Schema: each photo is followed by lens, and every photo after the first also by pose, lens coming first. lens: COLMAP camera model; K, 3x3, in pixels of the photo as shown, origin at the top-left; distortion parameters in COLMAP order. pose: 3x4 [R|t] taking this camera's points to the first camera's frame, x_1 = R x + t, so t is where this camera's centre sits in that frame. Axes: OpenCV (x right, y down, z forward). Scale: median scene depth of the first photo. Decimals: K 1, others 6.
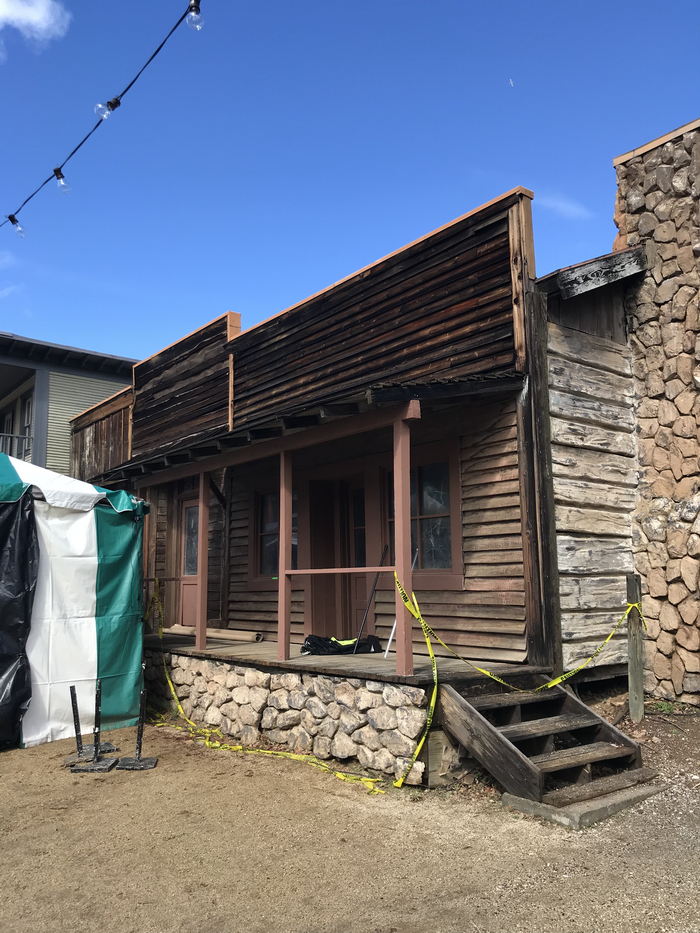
lens RADIAL K [[761.6, 0, 349.4], [0, 761.6, 463.2], [0, 0, 1]] dist [0.072921, -0.006058]
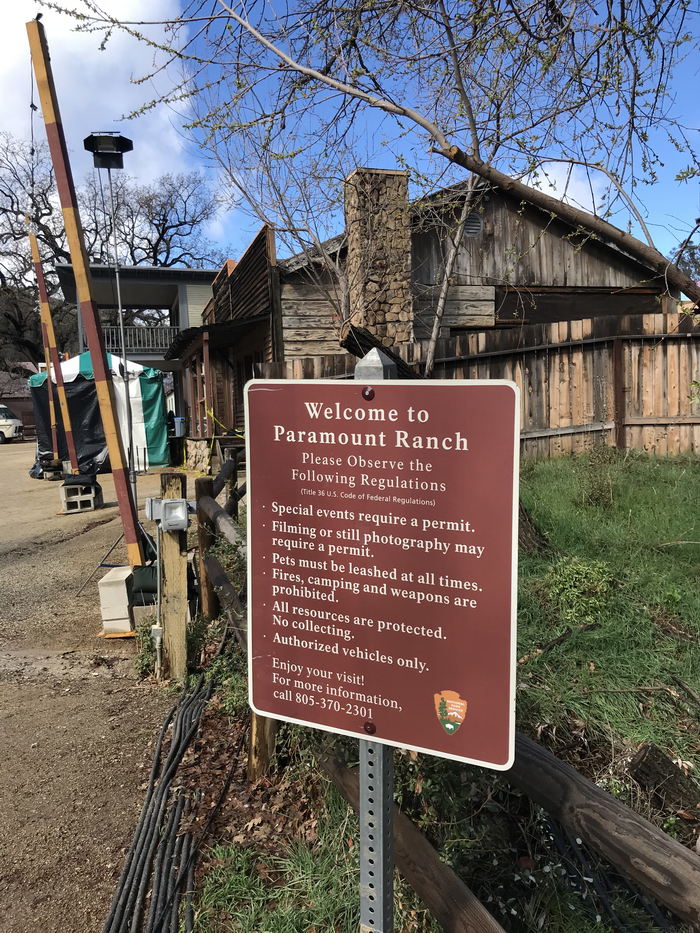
lens RADIAL K [[761.6, 0, 350.7], [0, 761.6, 467.8], [0, 0, 1]] dist [0.072921, -0.006058]
pose [[0.930634, -0.004559, -0.365923, 1.143495], [0.084227, 0.975745, 0.202056, -0.090580], [0.356127, -0.218861, 0.908446, -0.968651]]
